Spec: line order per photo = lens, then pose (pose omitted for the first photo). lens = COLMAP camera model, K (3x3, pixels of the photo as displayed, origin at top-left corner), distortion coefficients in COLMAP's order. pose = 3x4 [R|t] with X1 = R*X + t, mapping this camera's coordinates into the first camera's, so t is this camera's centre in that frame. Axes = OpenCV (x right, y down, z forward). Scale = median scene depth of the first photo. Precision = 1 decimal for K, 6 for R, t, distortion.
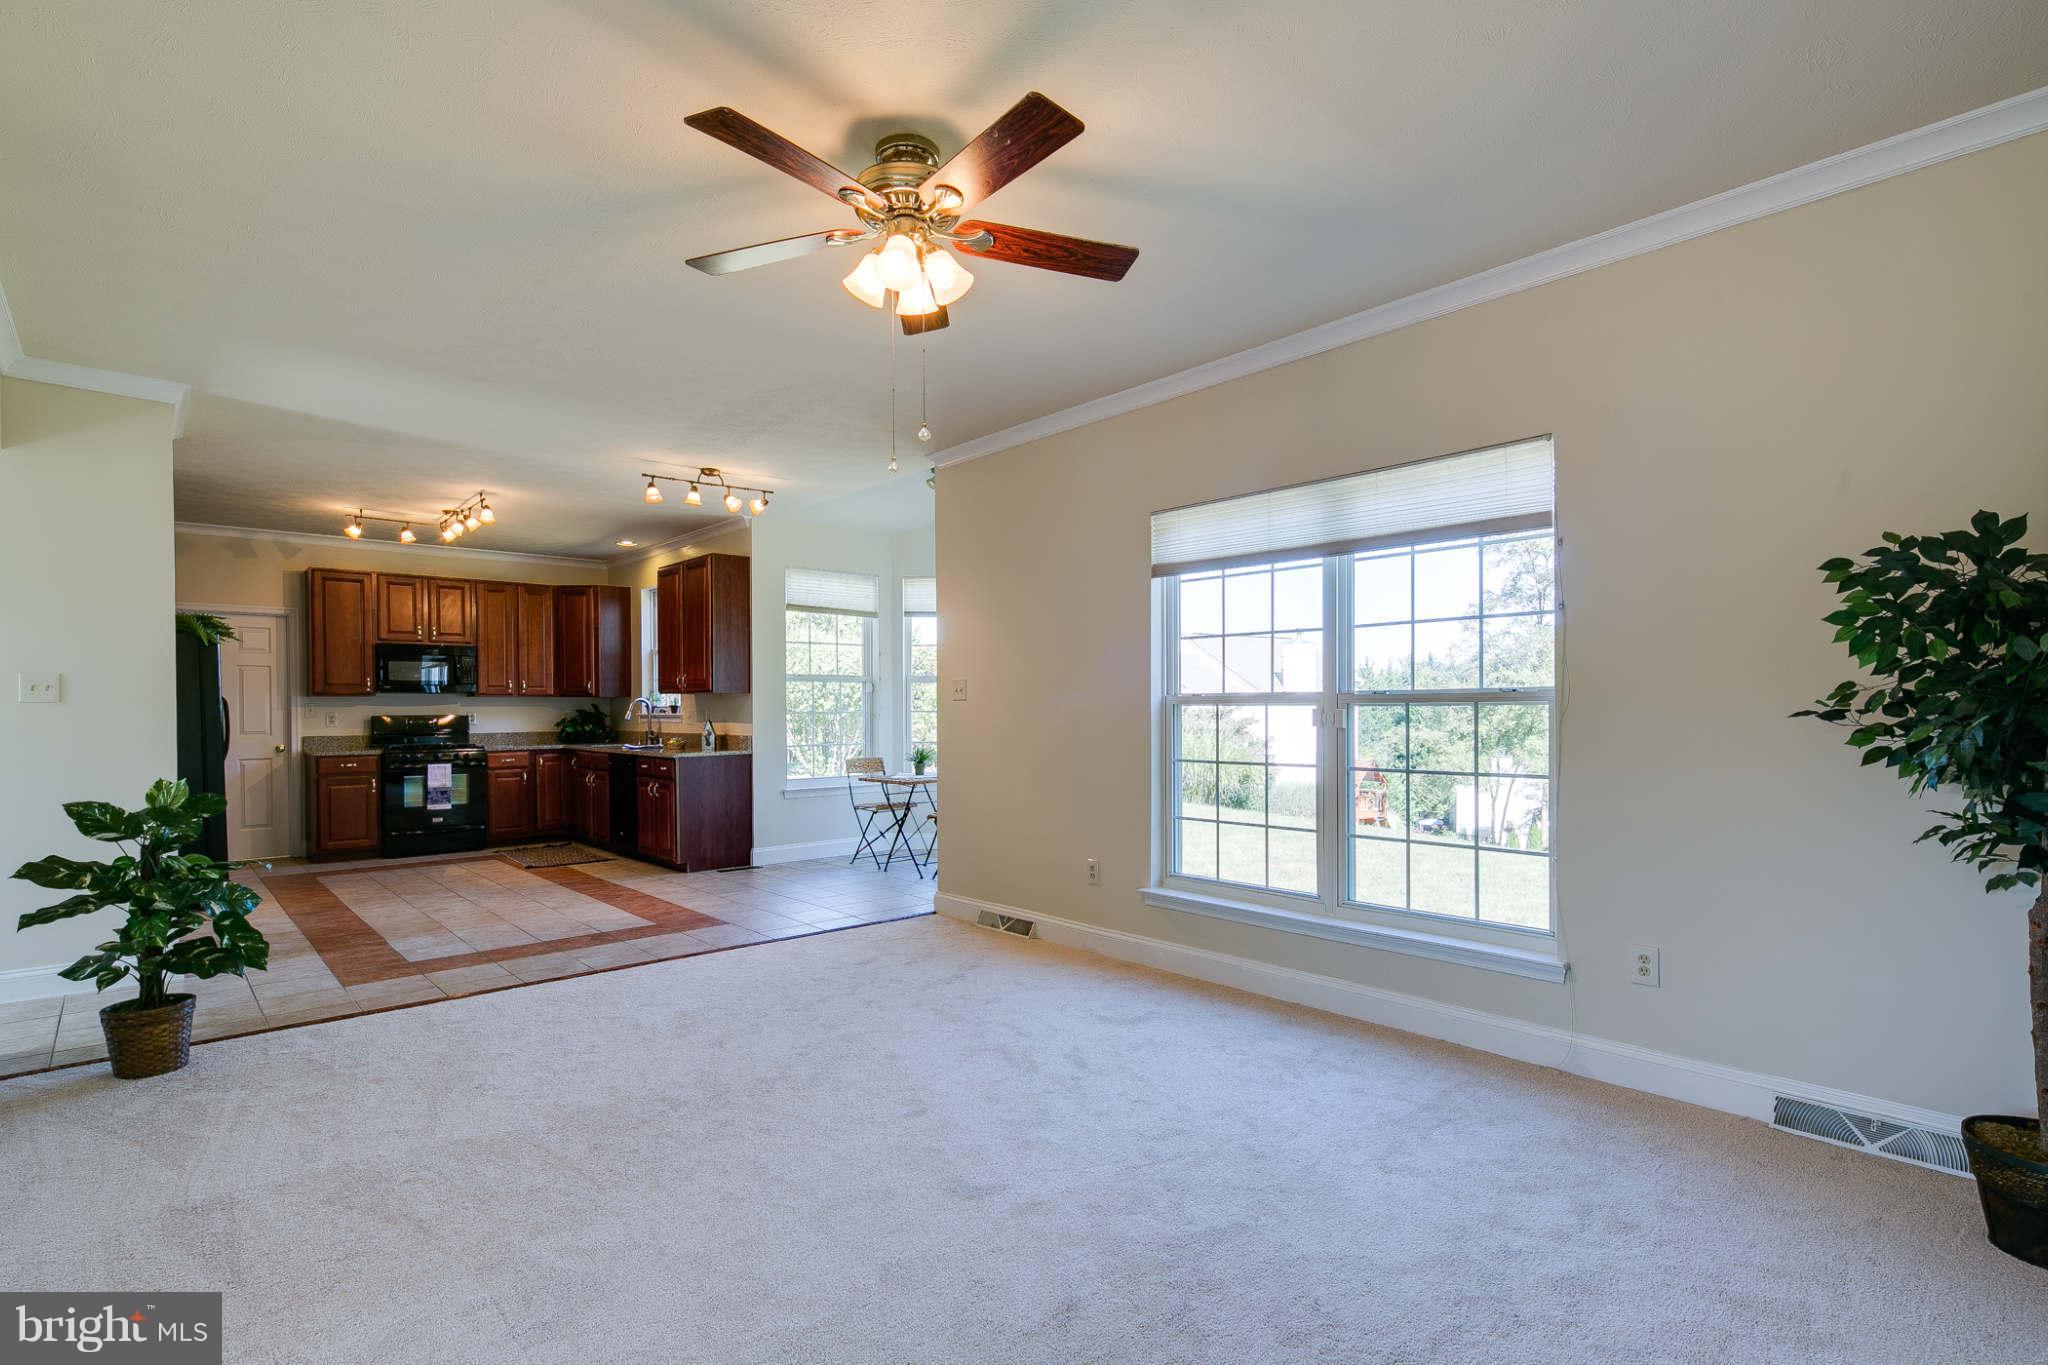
lens RADIAL K [[990.7, 0, 1028.8], [0, 990.7, 688.5], [0, 0, 1]] dist [0.001789, 0.000473]
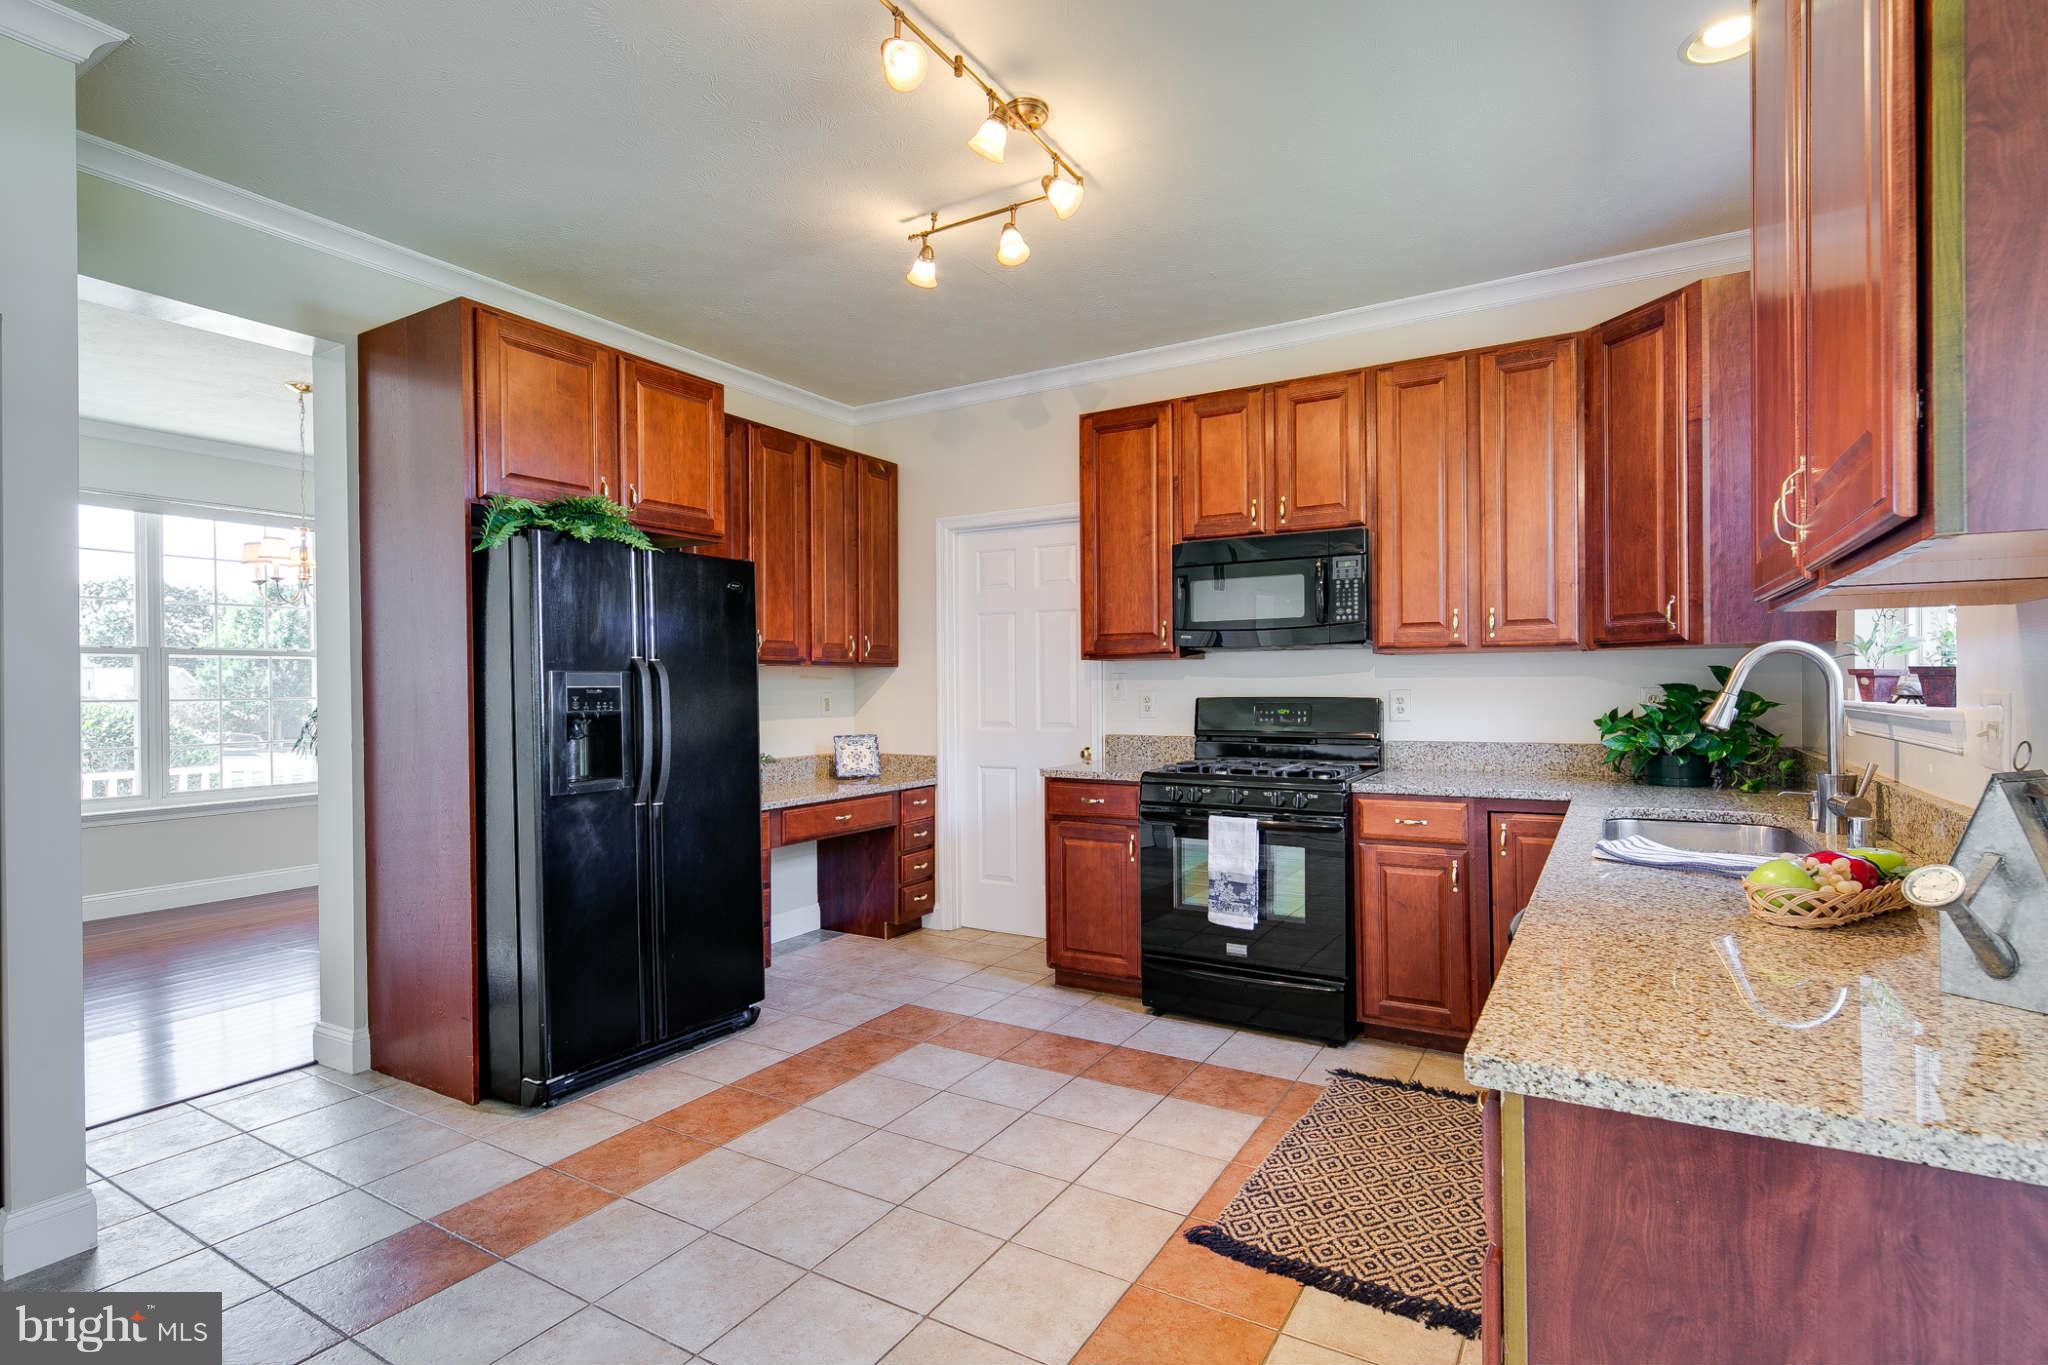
lens RADIAL K [[990.7, 0, 1028.8], [0, 990.7, 688.5], [0, 0, 1]] dist [0.001789, 0.000473]
pose [[0.287384, 0.008273, -0.957780, -0.221587], [0.023741, 0.999594, 0.015758, 0.013964], [0.957521, -0.027267, 0.287071, 0.794832]]
